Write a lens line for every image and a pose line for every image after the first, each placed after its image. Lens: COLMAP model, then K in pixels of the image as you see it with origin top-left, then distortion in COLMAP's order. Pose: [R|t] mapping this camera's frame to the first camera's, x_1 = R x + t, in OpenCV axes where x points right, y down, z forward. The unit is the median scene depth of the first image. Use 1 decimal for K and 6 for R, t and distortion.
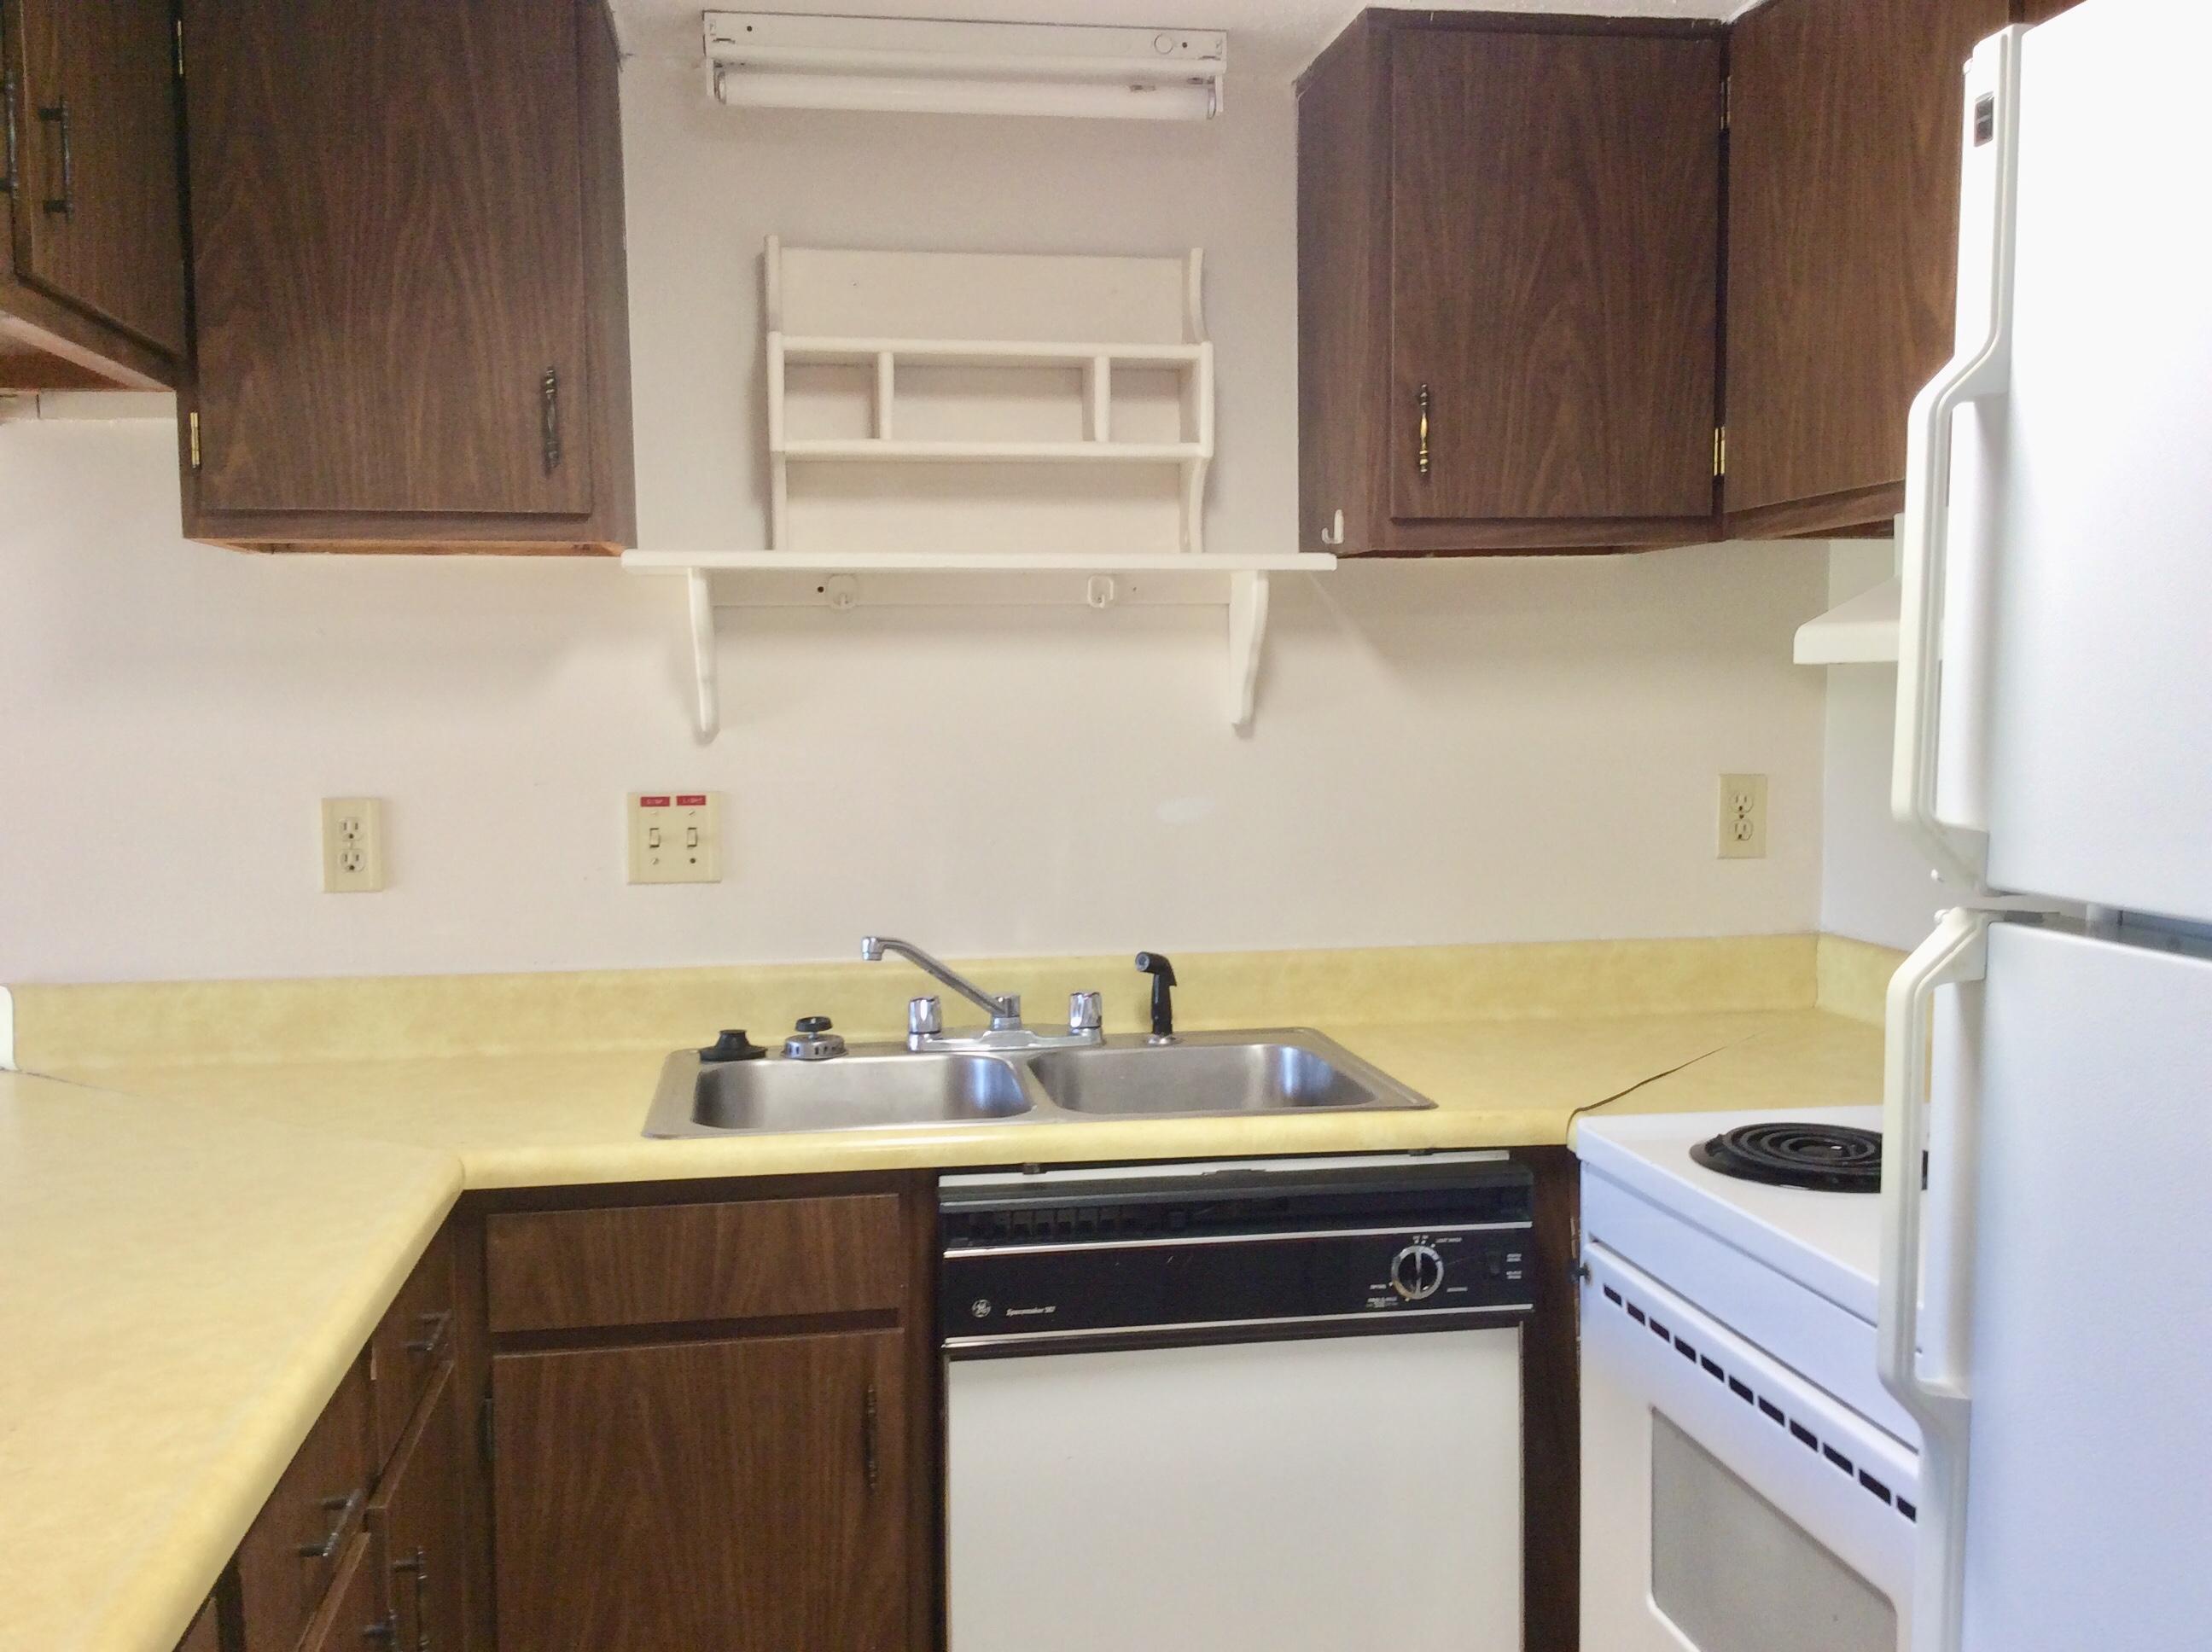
lens RADIAL K [[1997.6, 0, 1155.3], [0, 1997.6, 862.7], [0, 0, 1]] dist [0.018939, -0.031865]
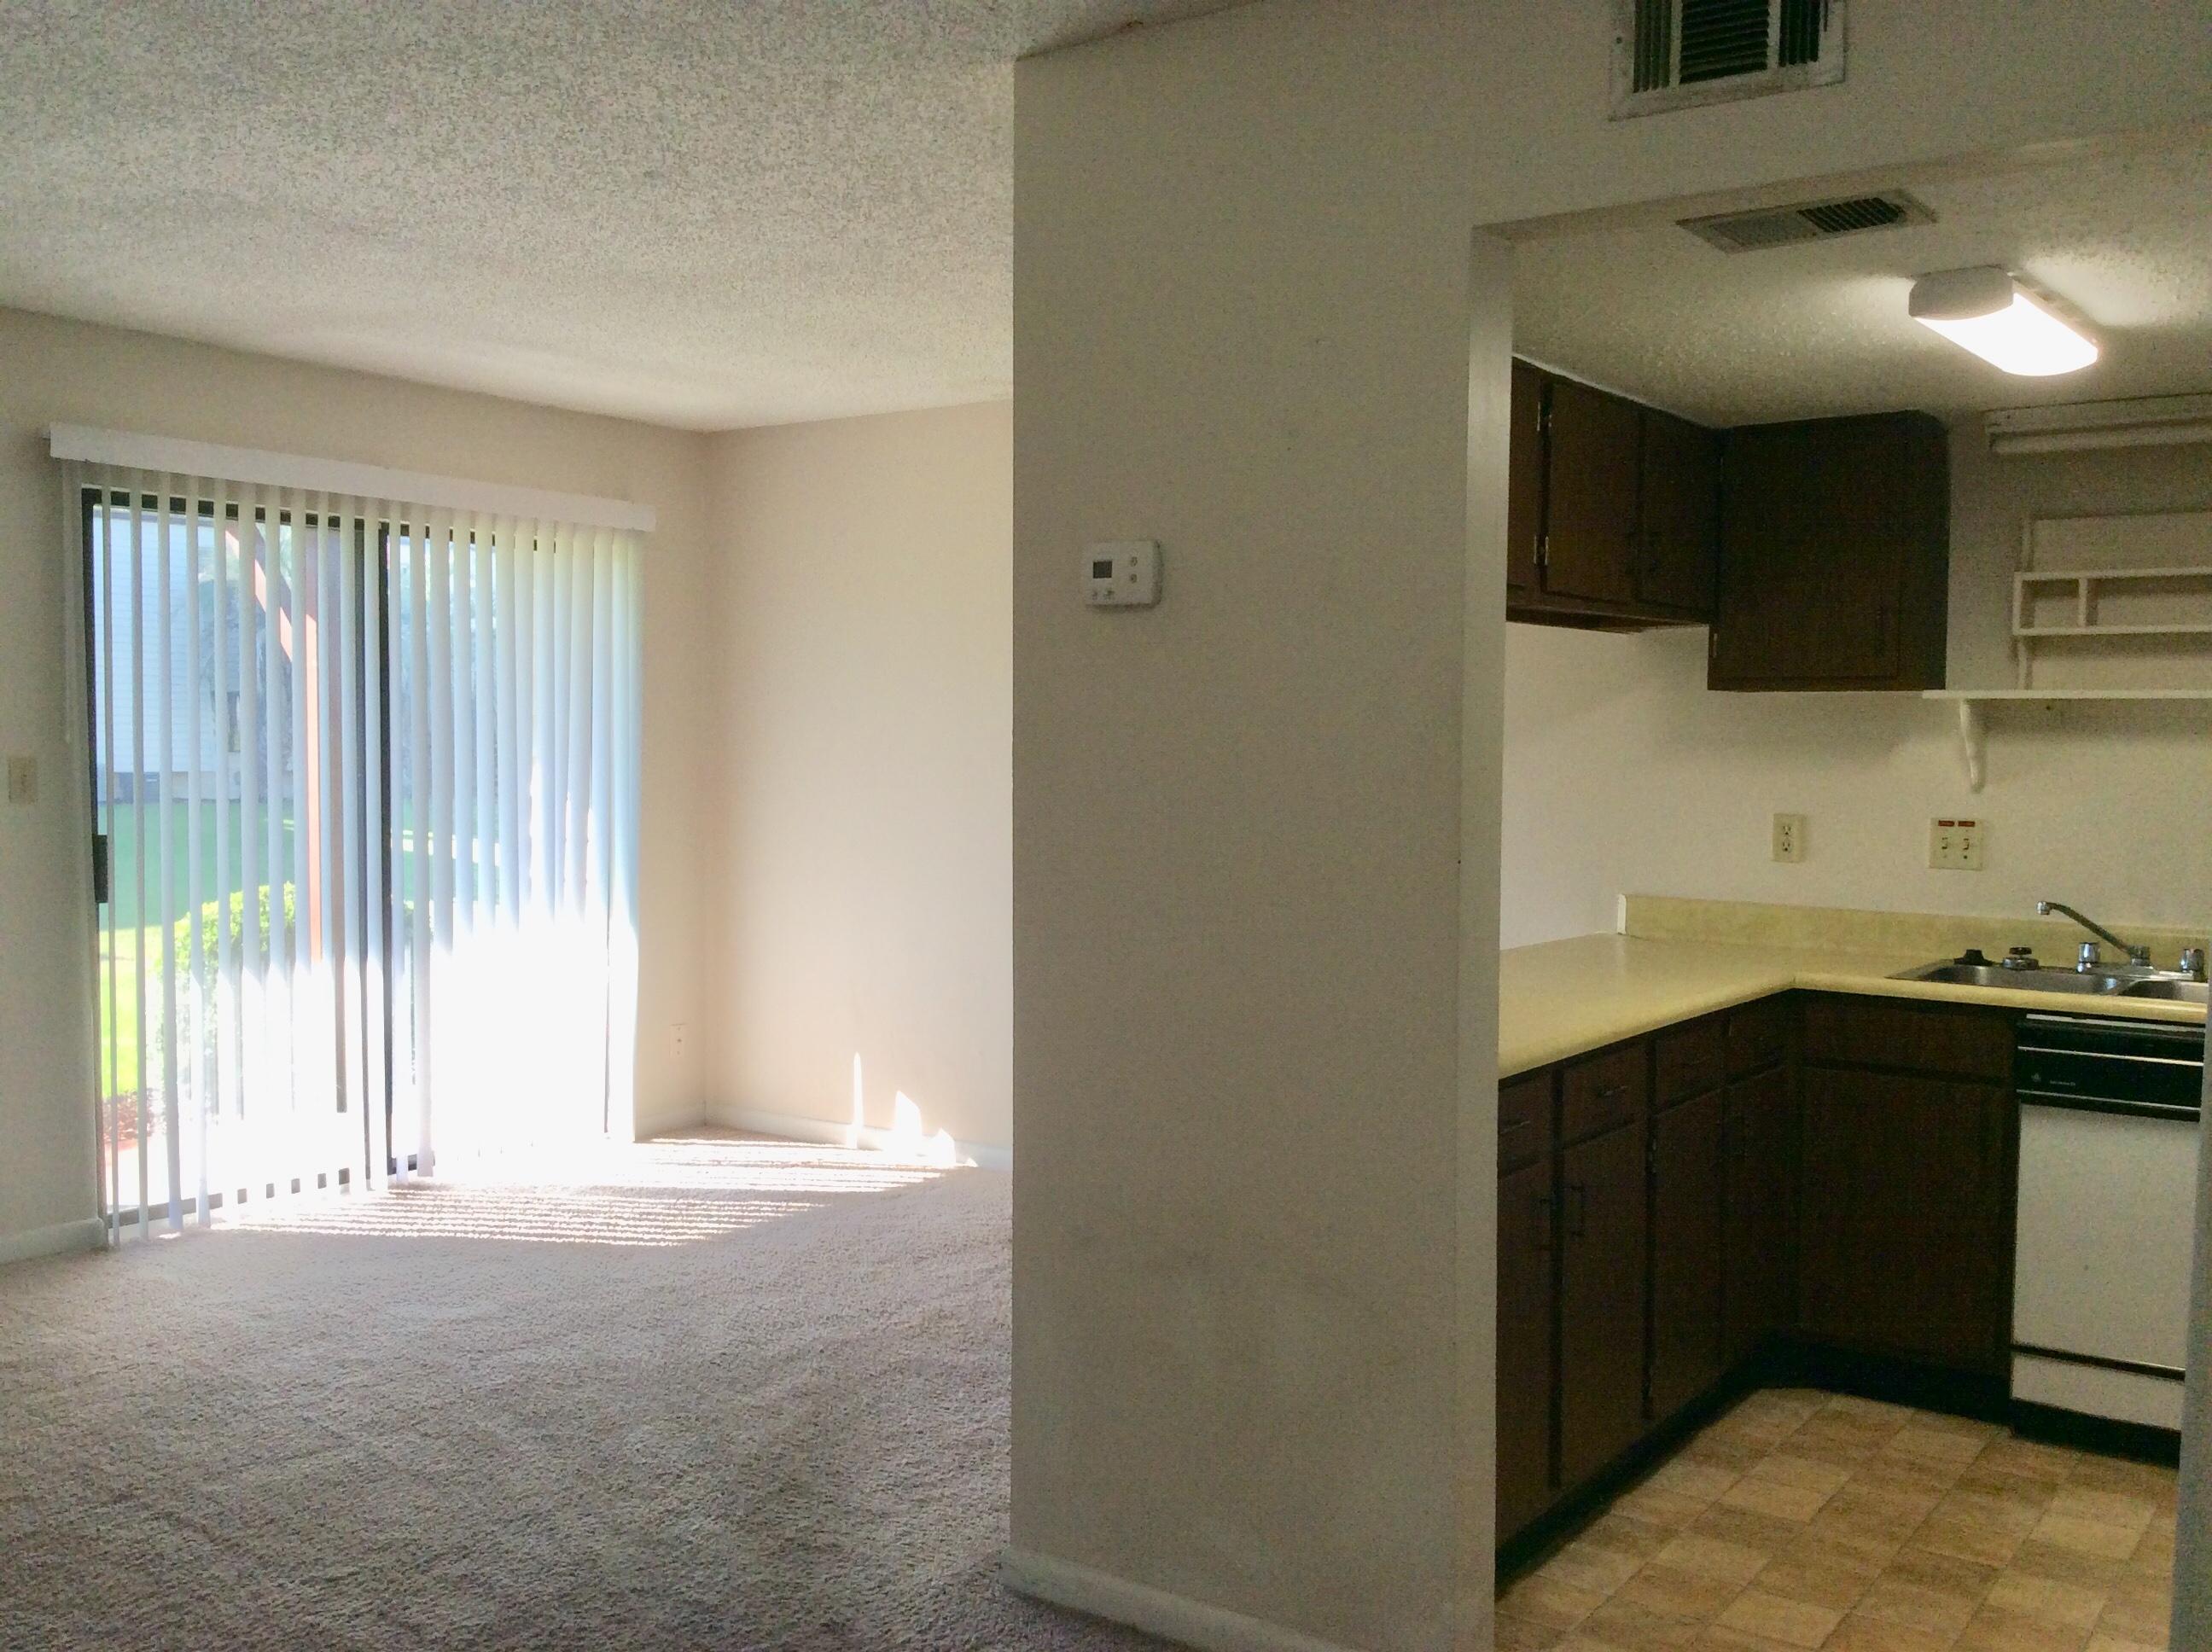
lens RADIAL K [[1997.6, 0, 1117.6], [0, 1997.6, 829.7], [0, 0, 1]] dist [0.018939, -0.031865]
pose [[0.698509, 0.050300, -0.713831, 0.540233], [-0.078907, 0.996858, -0.006969, 0.048722], [0.711237, 0.061194, 0.700283, -0.840297]]
